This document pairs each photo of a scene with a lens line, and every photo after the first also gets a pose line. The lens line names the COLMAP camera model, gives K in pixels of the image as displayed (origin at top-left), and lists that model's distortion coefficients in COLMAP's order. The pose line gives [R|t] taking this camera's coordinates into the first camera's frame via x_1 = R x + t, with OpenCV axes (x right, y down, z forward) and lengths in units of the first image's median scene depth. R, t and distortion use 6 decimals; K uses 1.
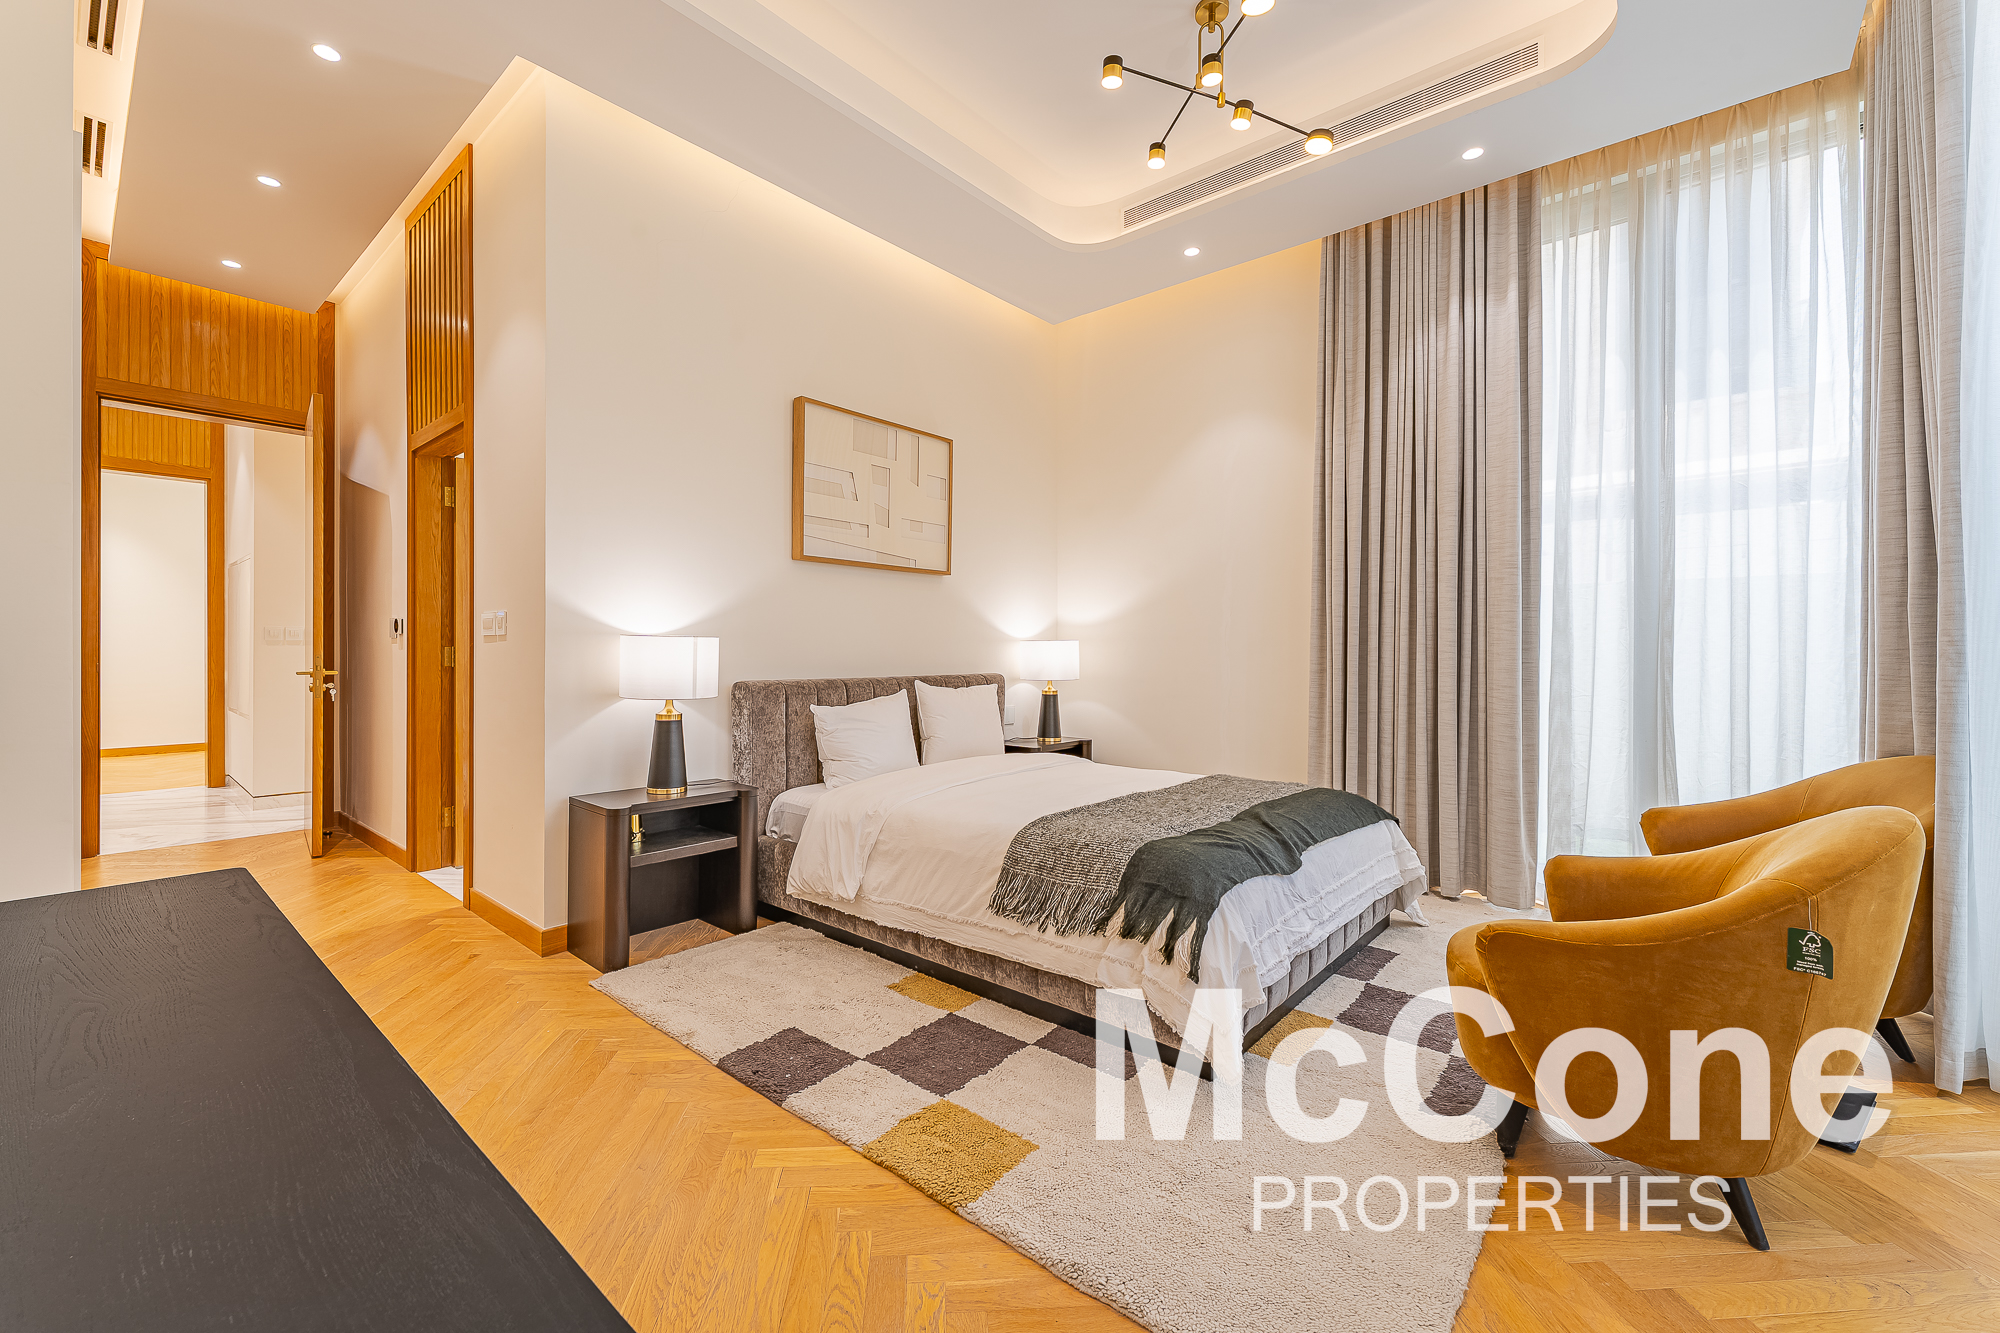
lens RADIAL K [[804.6, 0, 986.7], [0, 804.6, 655.6], [0, 0, 1]] dist [0.000175, -0.000006]
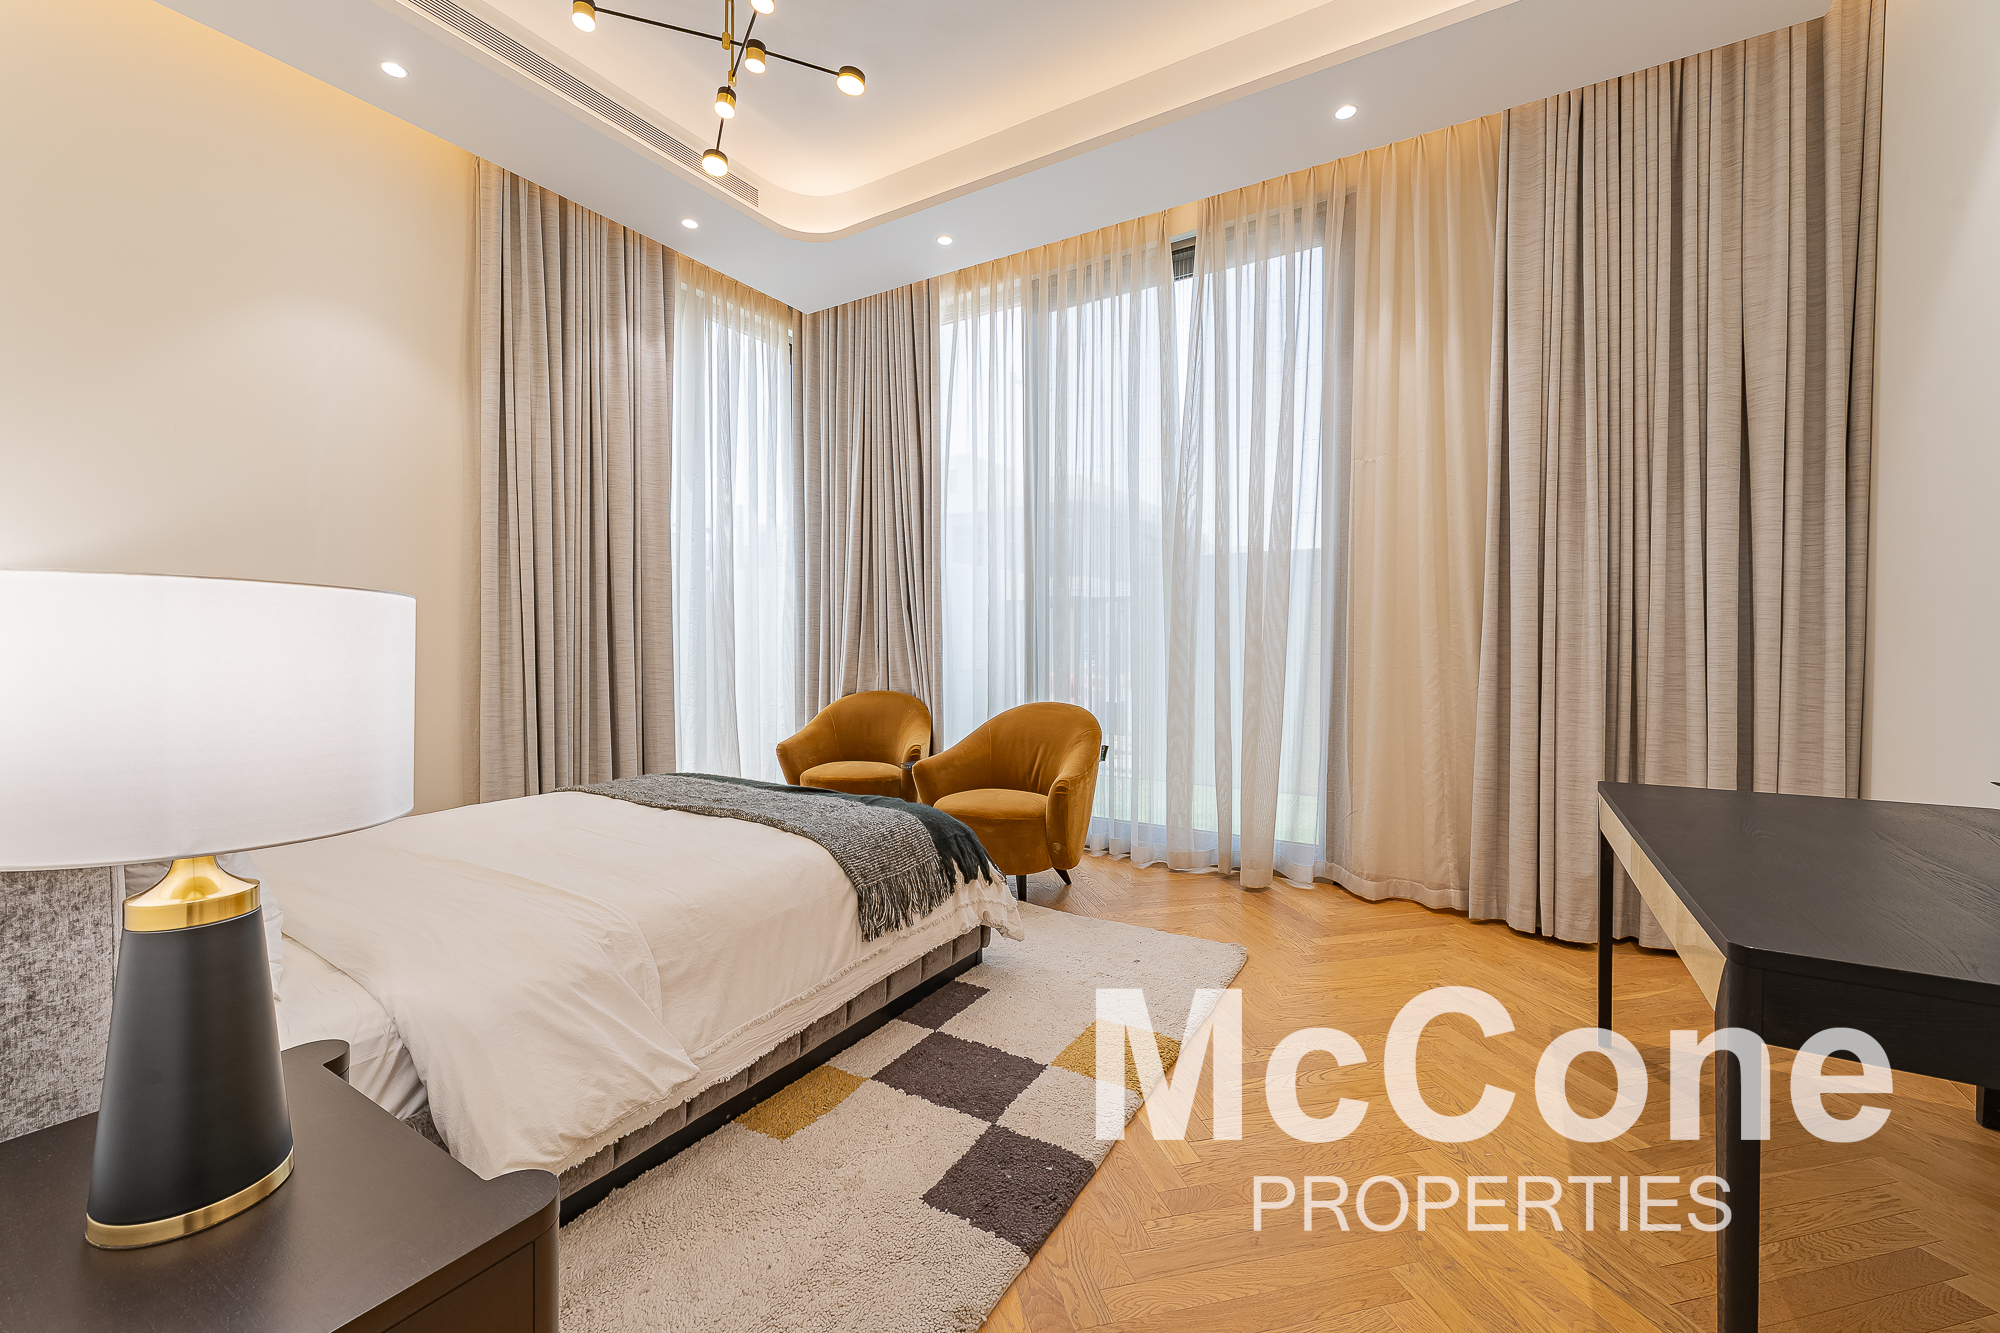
lens RADIAL K [[804.6, 0, 986.7], [0, 804.6, 655.6], [0, 0, 1]] dist [0.000175, -0.000006]
pose [[-0.153736, -0.020817, 0.987893, -0.865066], [0.004827, 0.999750, 0.021818, -0.009993], [-0.988100, 0.008123, -0.153598, 0.994343]]
